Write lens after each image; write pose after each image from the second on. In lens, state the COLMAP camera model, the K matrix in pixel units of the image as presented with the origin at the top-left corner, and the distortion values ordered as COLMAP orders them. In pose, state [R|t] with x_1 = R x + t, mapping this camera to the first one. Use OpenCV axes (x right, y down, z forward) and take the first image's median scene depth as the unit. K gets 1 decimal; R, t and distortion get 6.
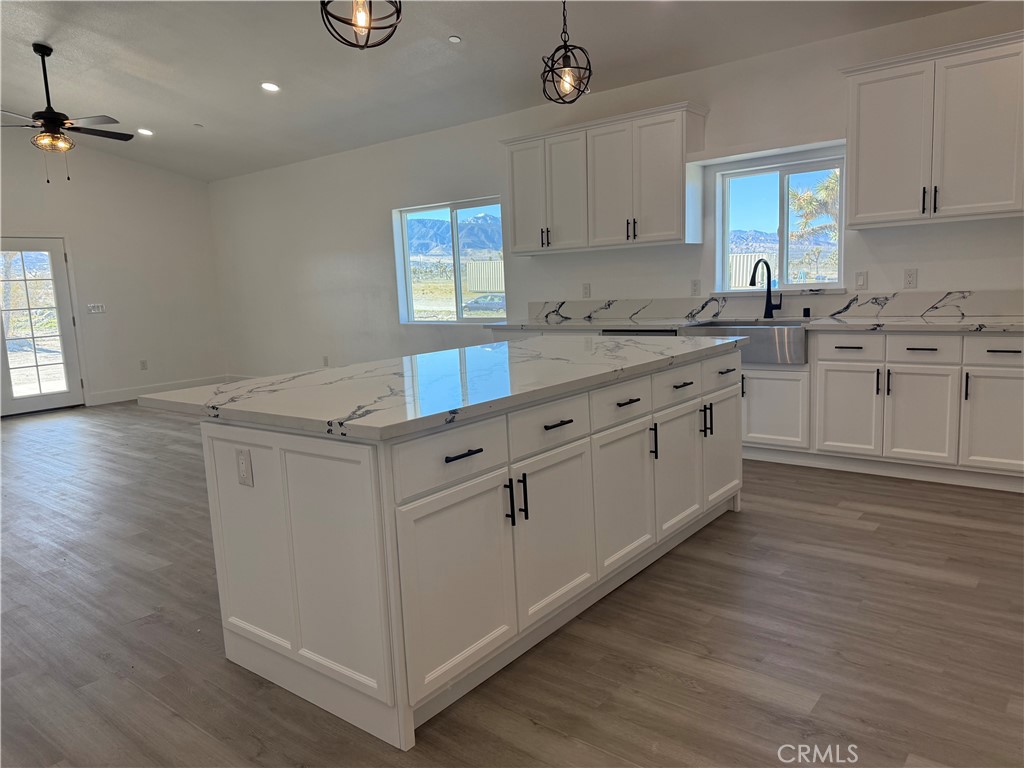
lens RADIAL K [[721.6, 0, 509.8], [0, 721.6, 383.1], [0, 0, 1]] dist [0.060157, -0.074244]
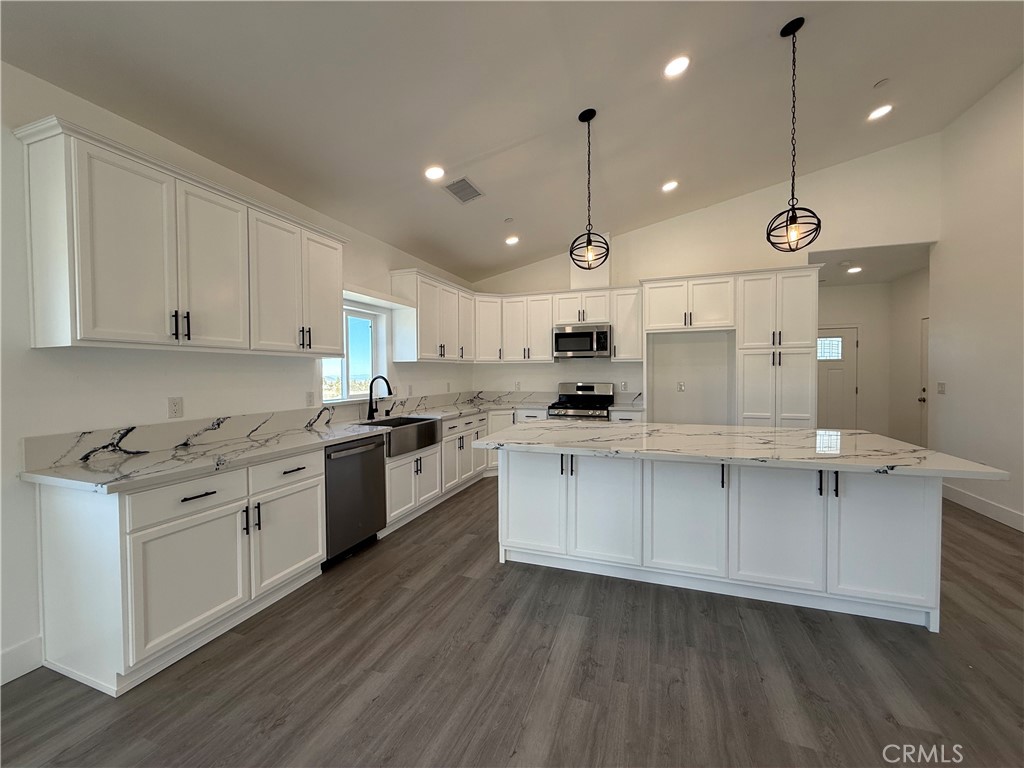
lens RADIAL K [[408.4, 0, 510.1], [0, 408.4, 382.8], [0, 0, 1]] dist [-0.000163, 0.000326]
pose [[-0.325641, 0.025946, 0.945137, -0.665465], [0.154403, 0.987663, 0.026085, -0.202432], [-0.932801, 0.154427, -0.325630, 1.480662]]
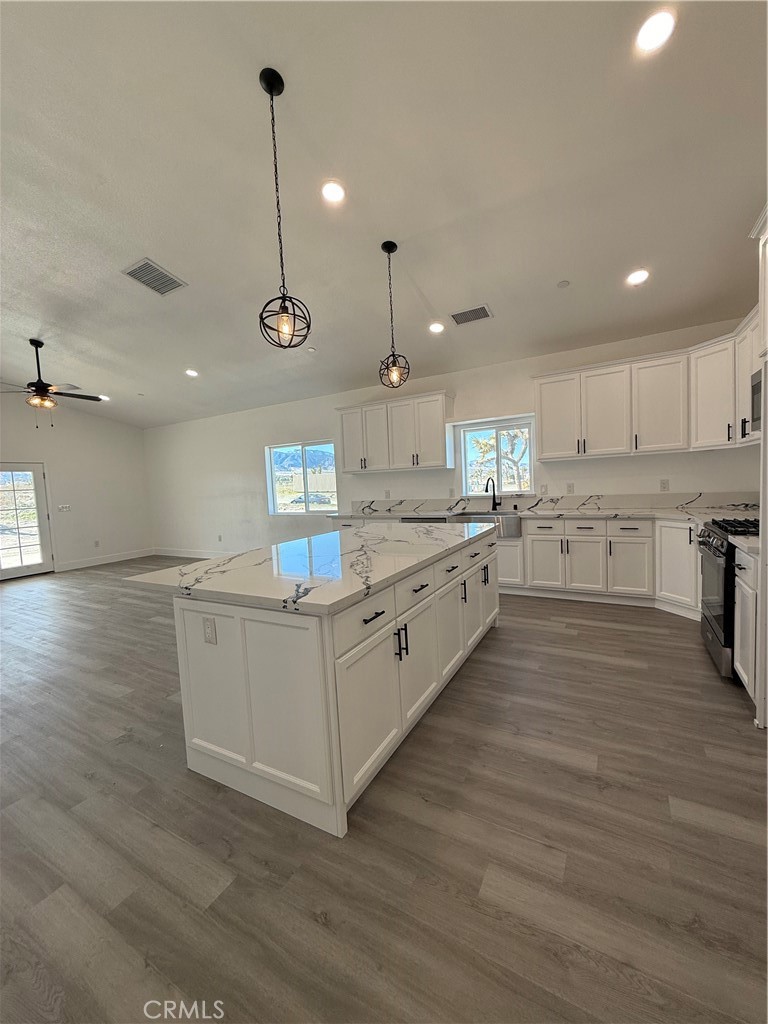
lens RADIAL K [[408.4, 0, 386.0], [0, 408.4, 509.5], [0, 0, 1]] dist [-0.000163, 0.000326]
pose [[0.985832, -0.013918, 0.167158, -0.104704], [0.027550, 0.996453, -0.079508, -0.029777], [-0.165459, 0.082987, 0.982719, 0.100683]]
